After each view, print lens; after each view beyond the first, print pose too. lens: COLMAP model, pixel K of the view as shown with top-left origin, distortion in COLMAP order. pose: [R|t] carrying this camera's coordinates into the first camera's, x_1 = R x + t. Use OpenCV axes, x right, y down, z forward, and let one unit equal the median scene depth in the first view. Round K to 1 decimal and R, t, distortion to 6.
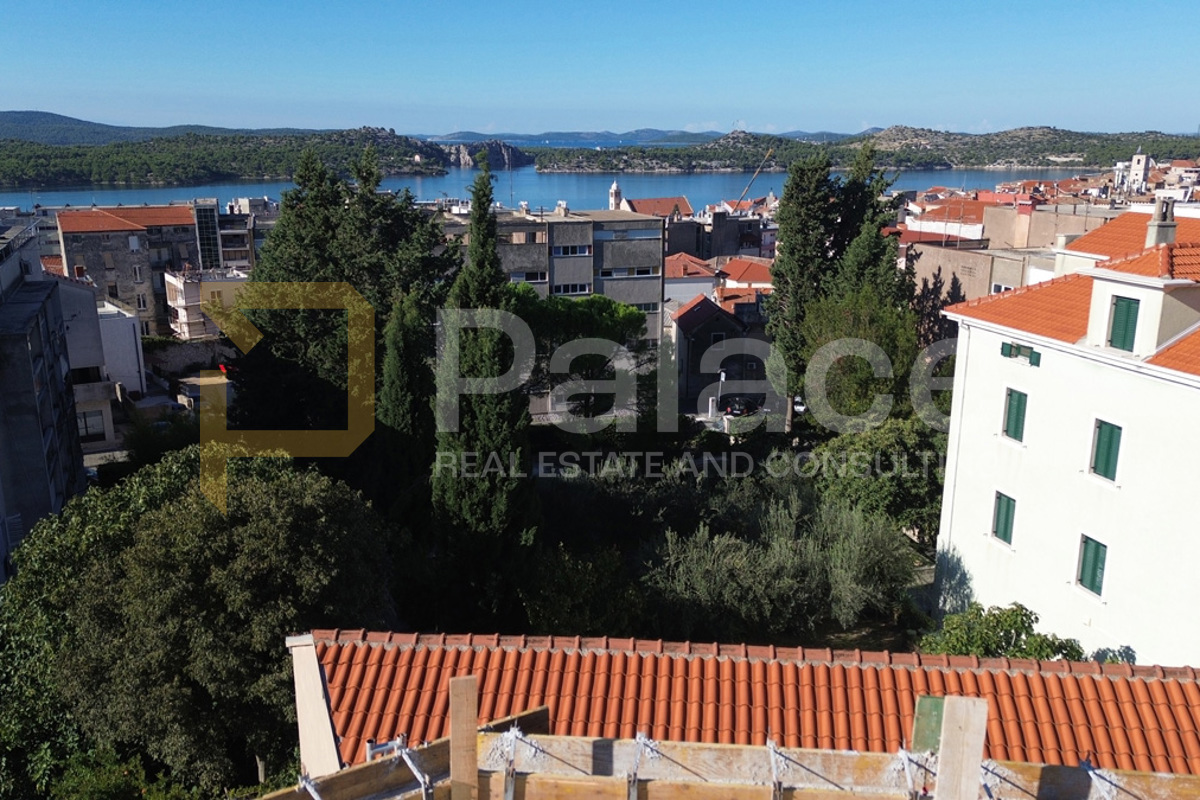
lens RADIAL K [[1012.2, 0, 600.0], [0, 1012.2, 400.0], [0, 0, 1]] dist [0.062663, -0.009995]
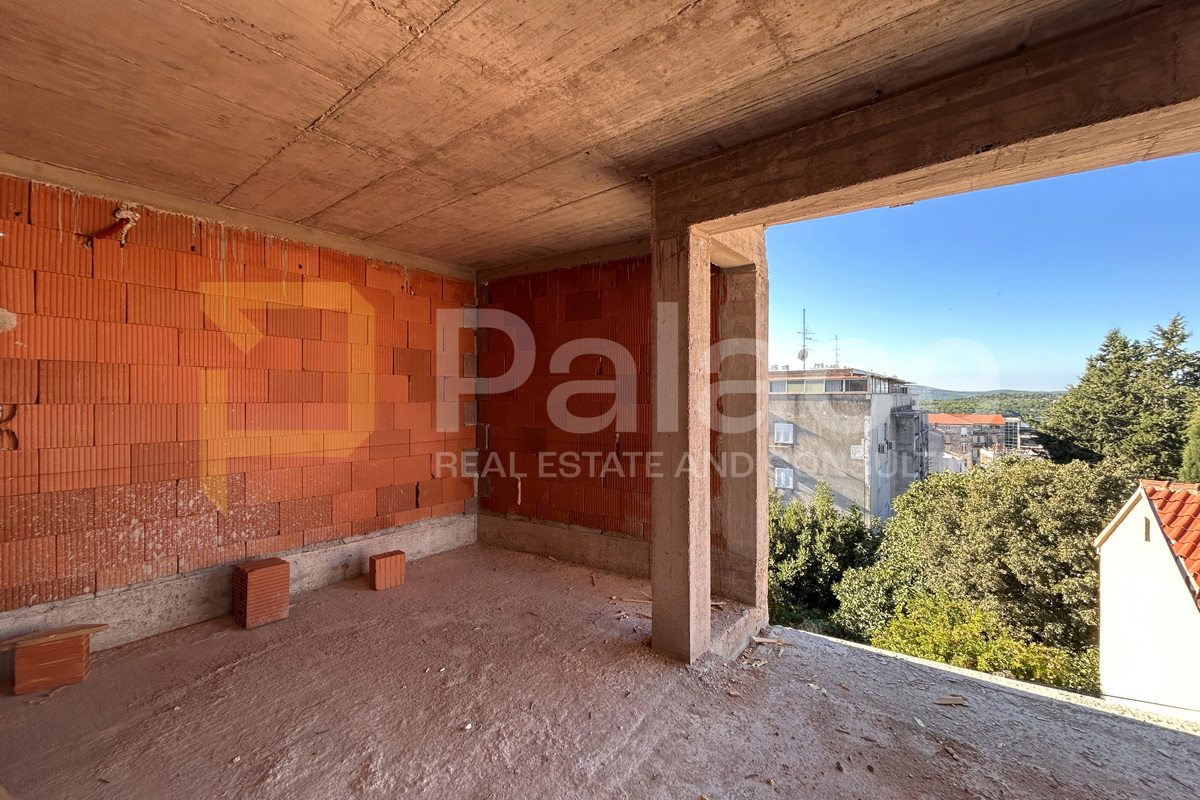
lens RADIAL K [[484.6, 0, 589.4], [0, 484.6, 402.7], [0, 0, 1]] dist [0.001150, 0.000464]
pose [[0.479630, 0.010529, -0.877408, -0.020146], [-0.235208, 0.964878, -0.116997, 0.114351], [0.845359, 0.262489, 0.465261, 0.013310]]
